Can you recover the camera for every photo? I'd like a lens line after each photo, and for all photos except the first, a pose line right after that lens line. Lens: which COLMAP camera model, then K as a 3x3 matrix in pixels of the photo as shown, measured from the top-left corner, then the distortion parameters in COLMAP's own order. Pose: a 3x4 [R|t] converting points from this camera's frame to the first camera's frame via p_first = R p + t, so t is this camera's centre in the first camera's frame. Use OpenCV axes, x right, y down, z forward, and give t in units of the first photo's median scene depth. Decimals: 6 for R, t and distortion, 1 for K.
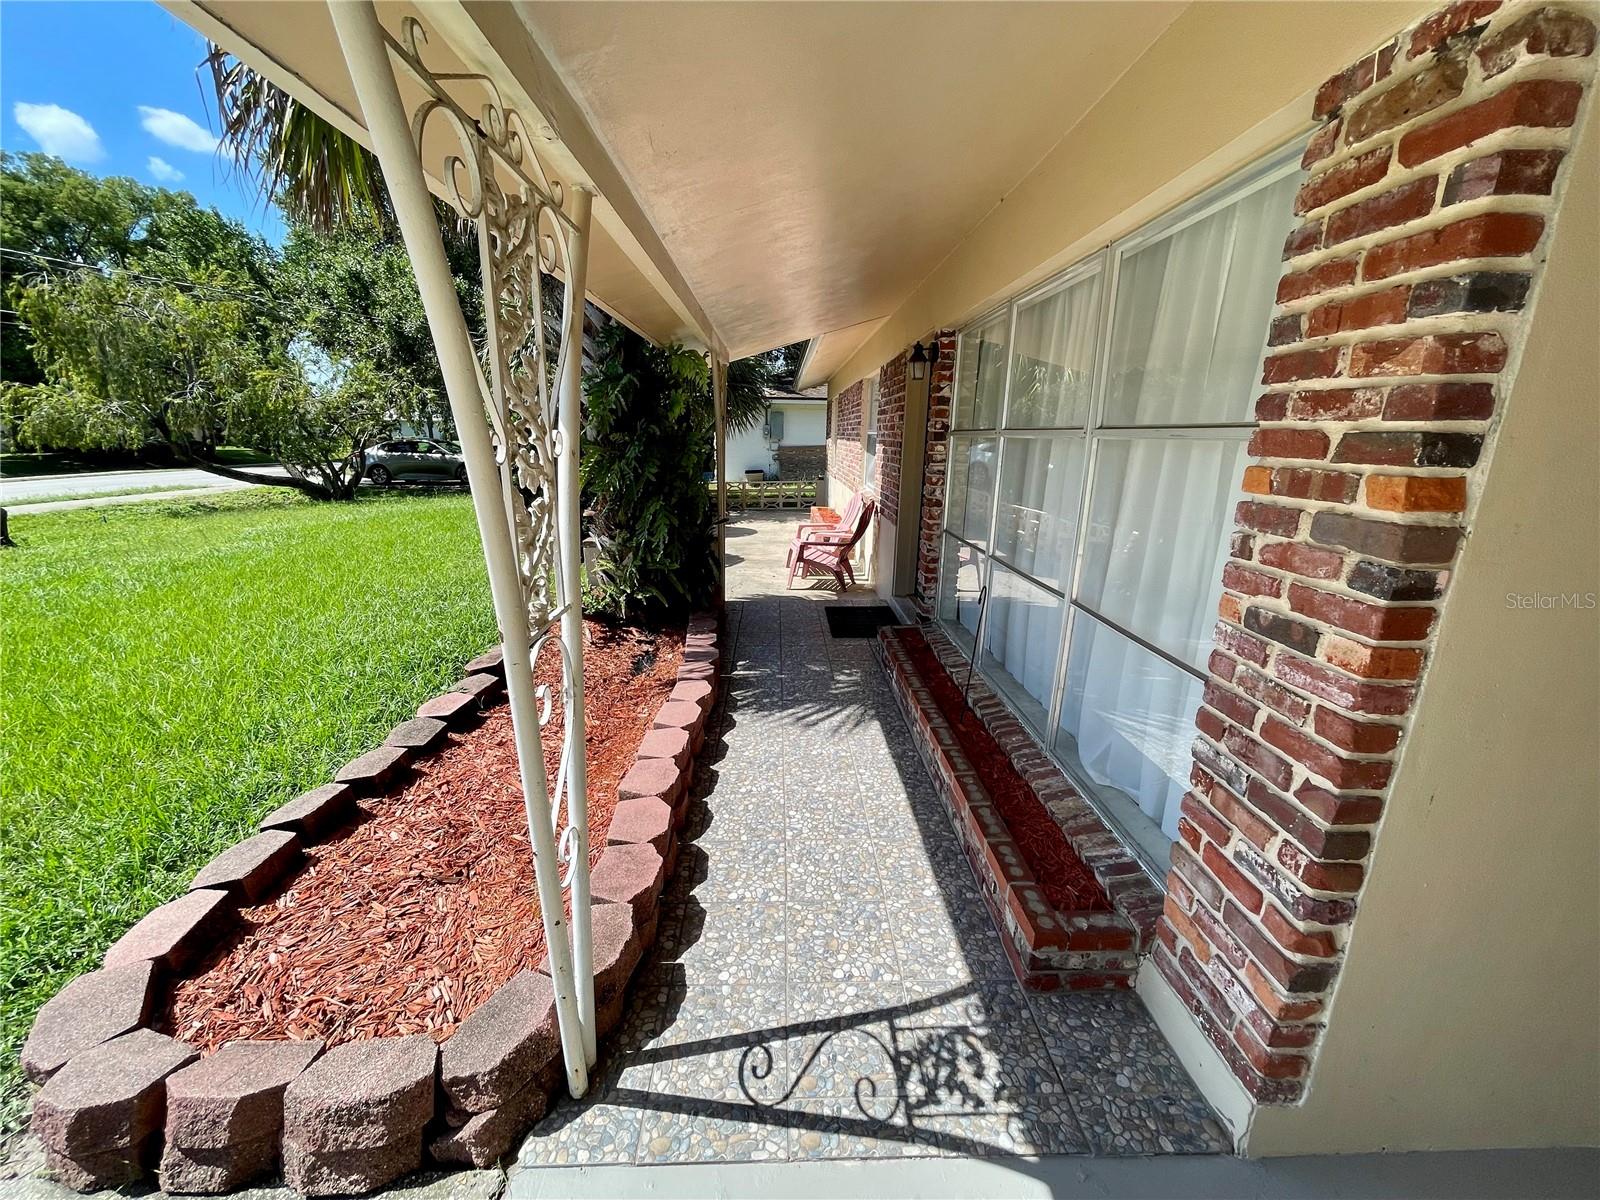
lens RADIAL K [[645.8, 0, 790.1], [0, 645.8, 604.6], [0, 0, 1]] dist [-0.004689, 0.000346]
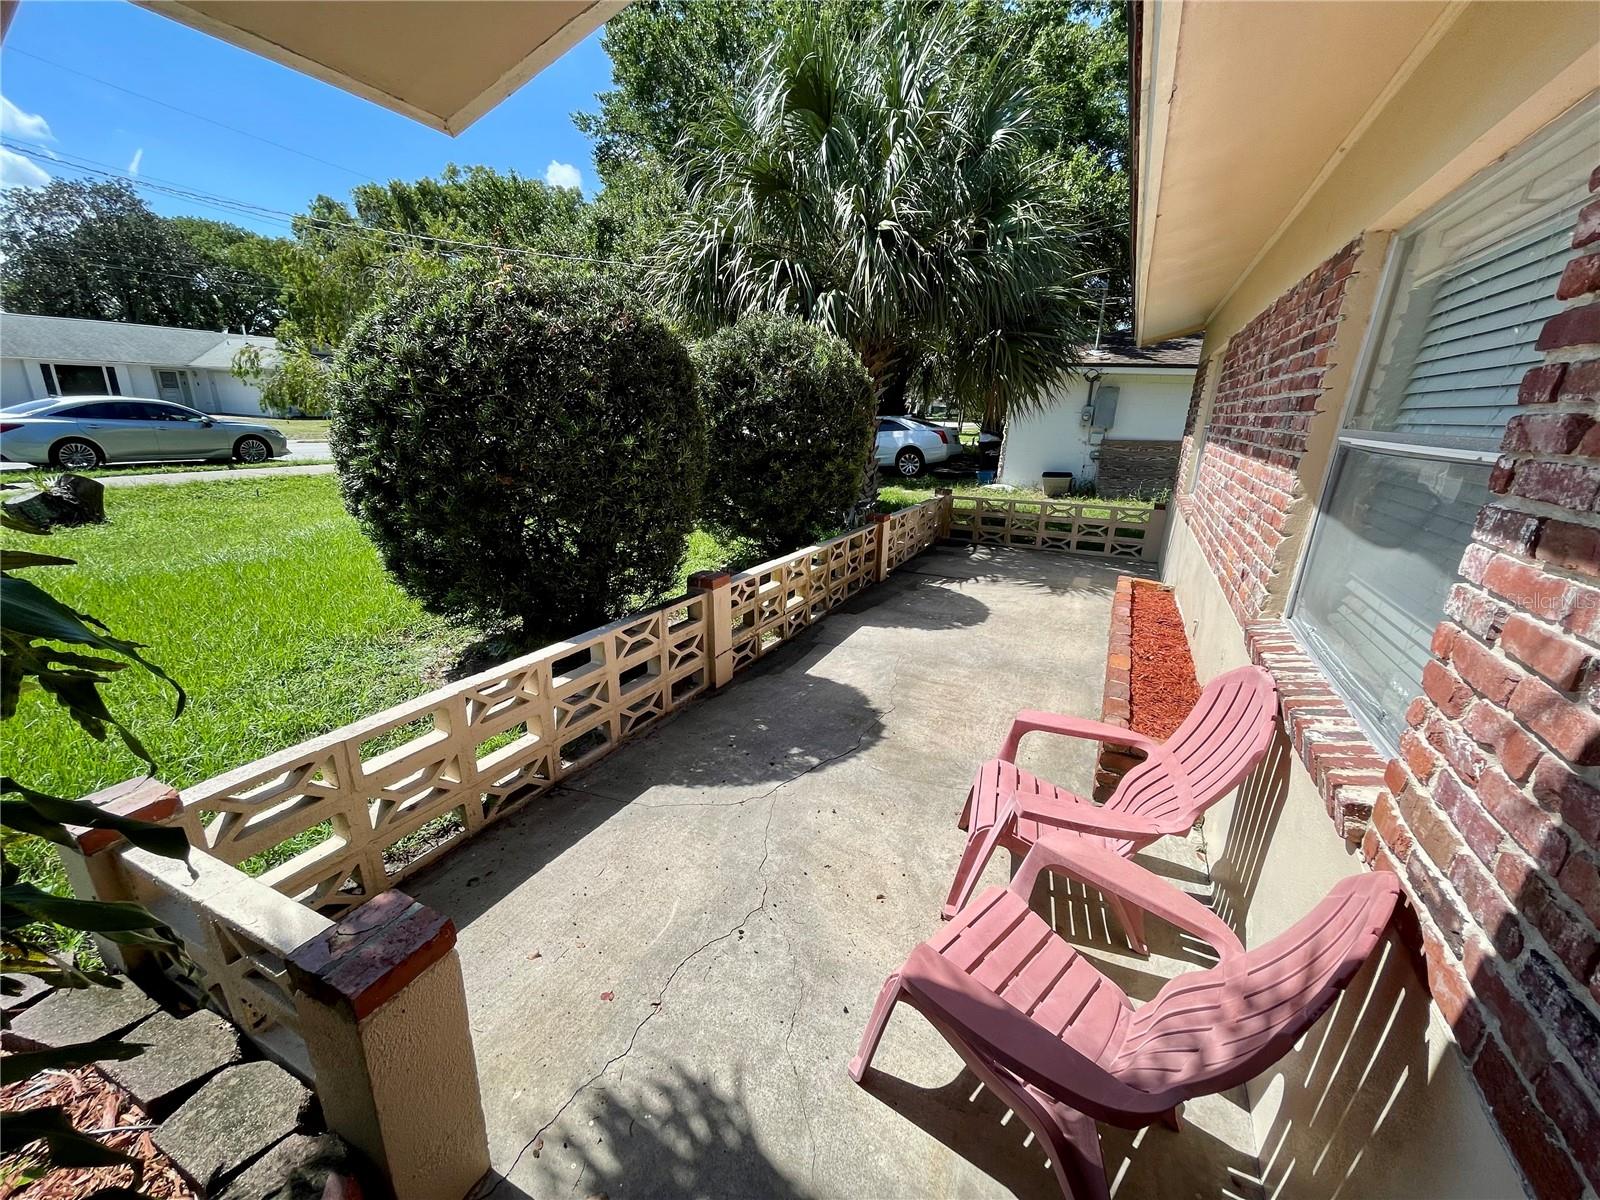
lens RADIAL K [[645.8, 0, 790.1], [0, 645.8, 604.6], [0, 0, 1]] dist [-0.004689, 0.000346]
pose [[0.882420, 0.158063, -0.443115, 0.020302], [-0.144698, 0.987400, 0.064064, -0.076706], [0.447657, 0.007586, 0.894173, 0.277408]]
